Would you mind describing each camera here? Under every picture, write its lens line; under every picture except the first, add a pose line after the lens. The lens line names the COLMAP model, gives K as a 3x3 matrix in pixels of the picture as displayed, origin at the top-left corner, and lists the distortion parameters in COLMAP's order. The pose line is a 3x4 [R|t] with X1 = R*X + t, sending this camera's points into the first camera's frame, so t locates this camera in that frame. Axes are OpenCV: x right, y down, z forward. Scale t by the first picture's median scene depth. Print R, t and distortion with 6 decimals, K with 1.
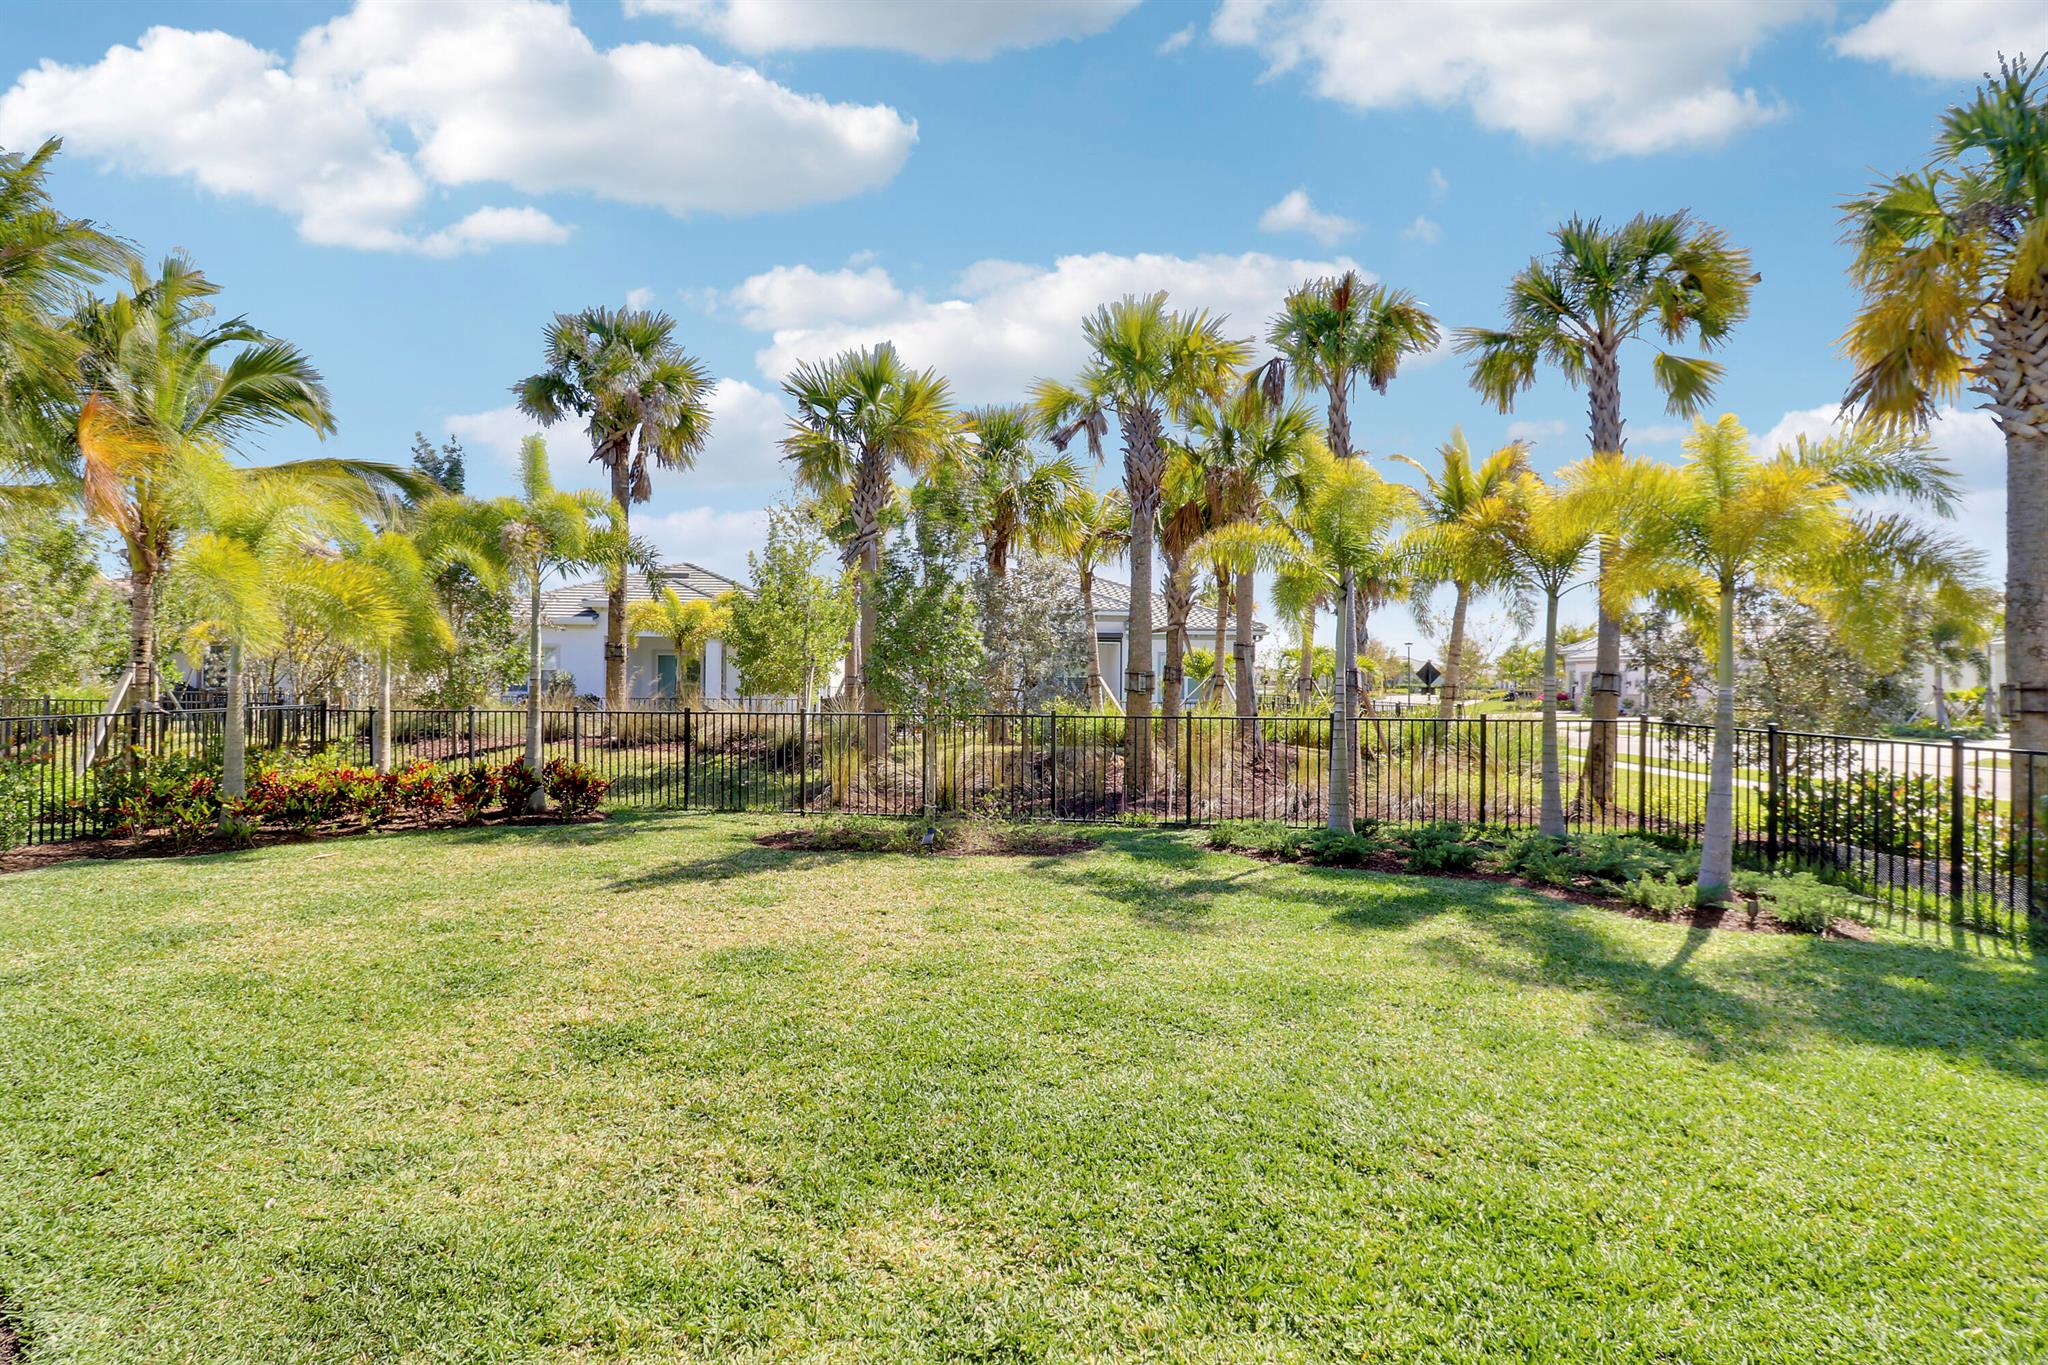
lens RADIAL K [[956.3, 0, 1043.0], [0, 956.3, 666.4], [0, 0, 1]] dist [-0.001840, -0.005533]
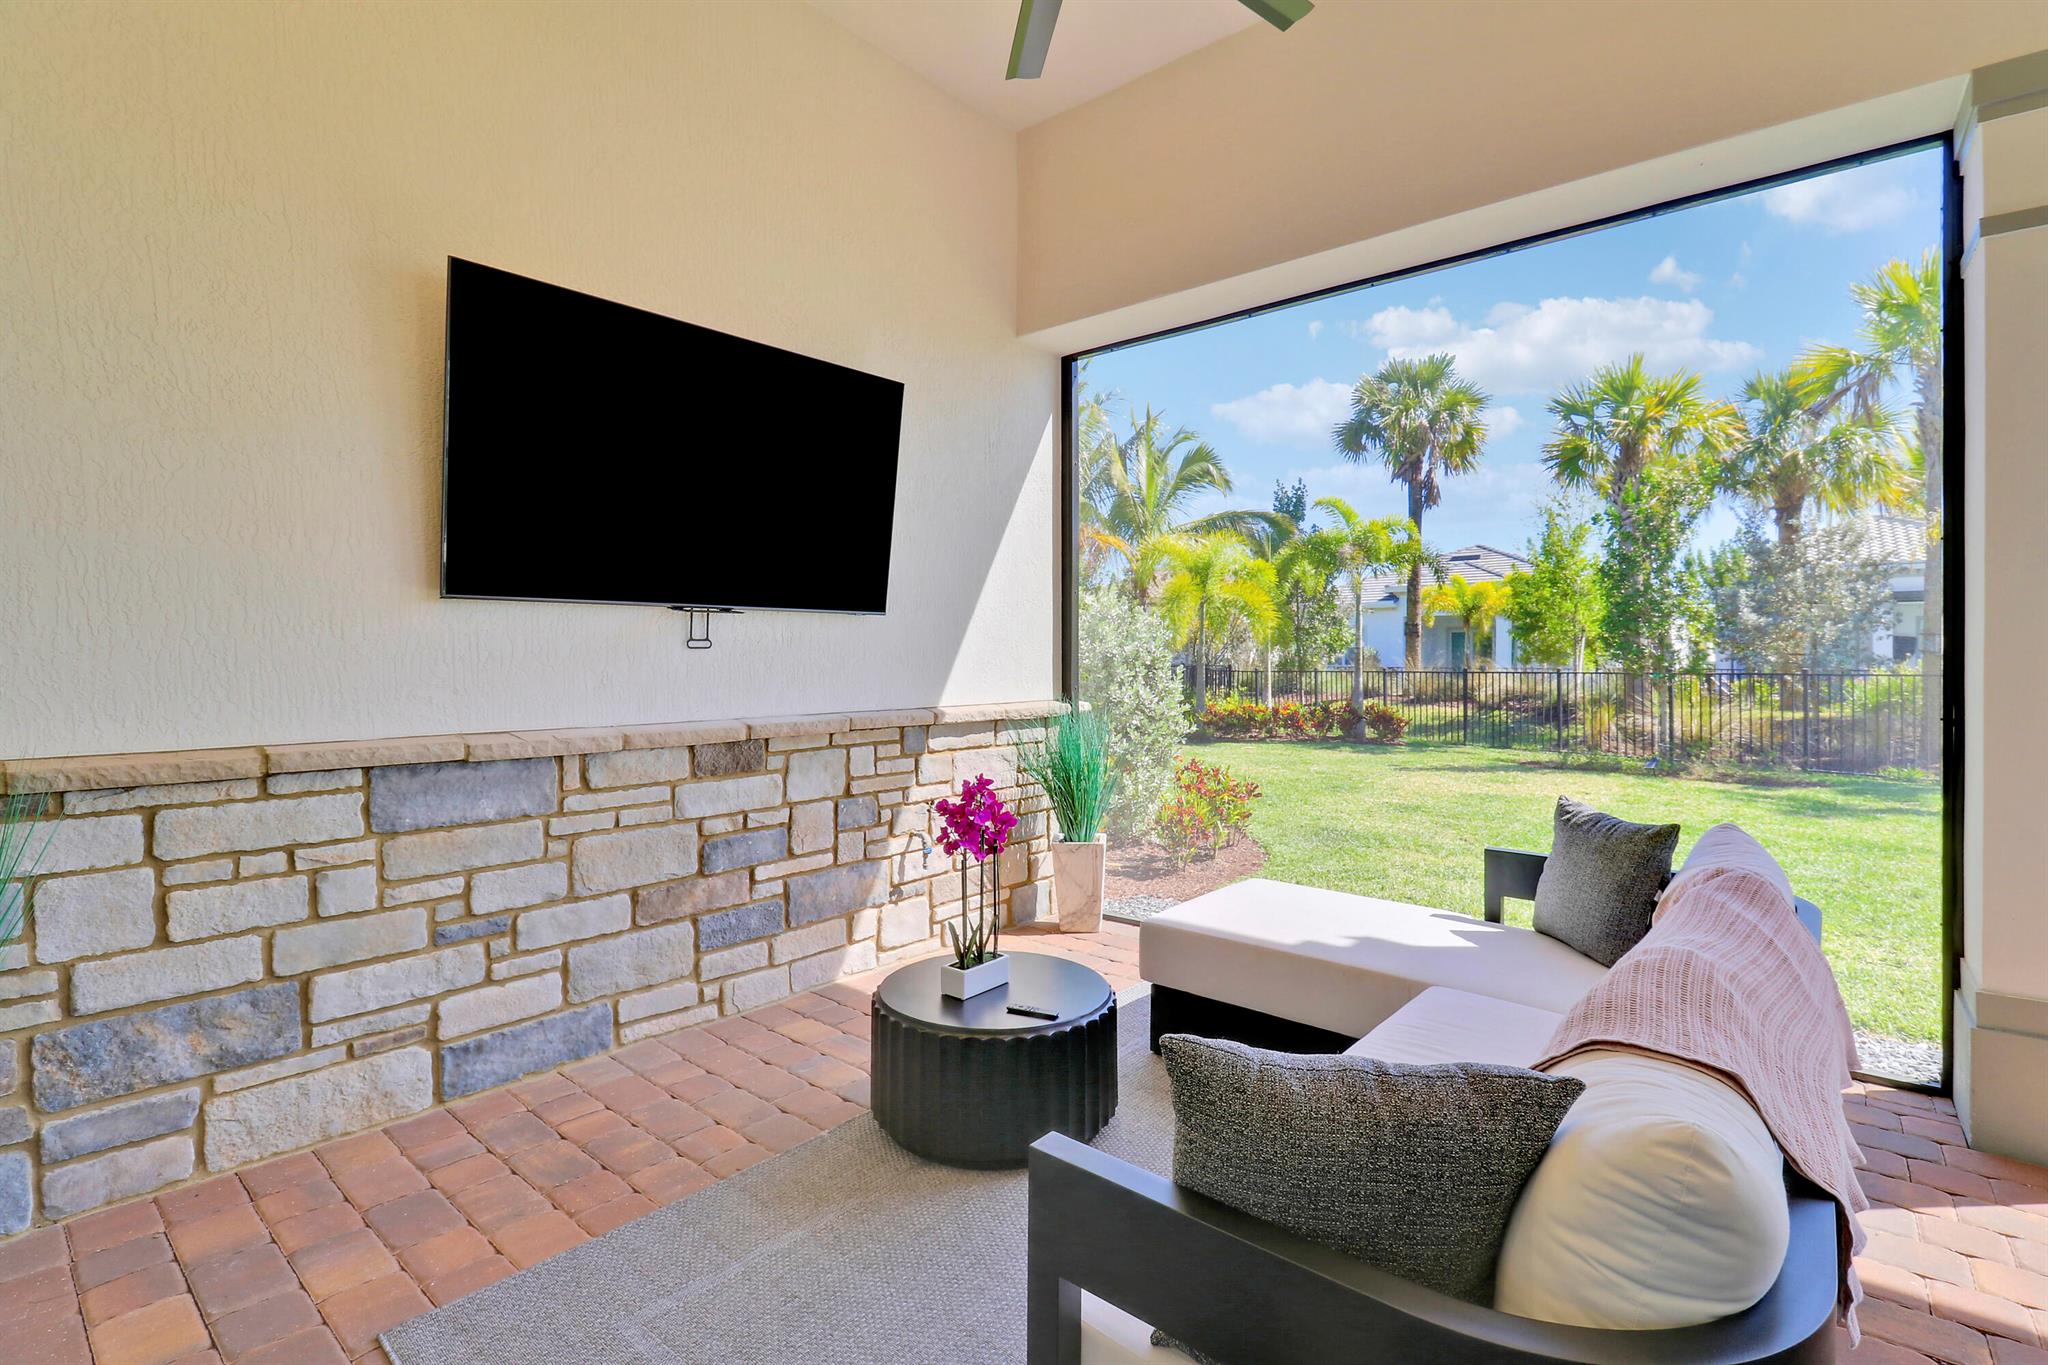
lens RADIAL K [[961.0, 0, 1034.2], [0, 961.0, 673.9], [0, 0, 1]] dist [-0.000525, -0.007804]
pose [[0.697922, 0.002601, -0.716169, 0.139179], [0.018694, 0.999587, 0.021848, 0.008637], [0.715930, -0.028636, 0.697584, -0.301754]]
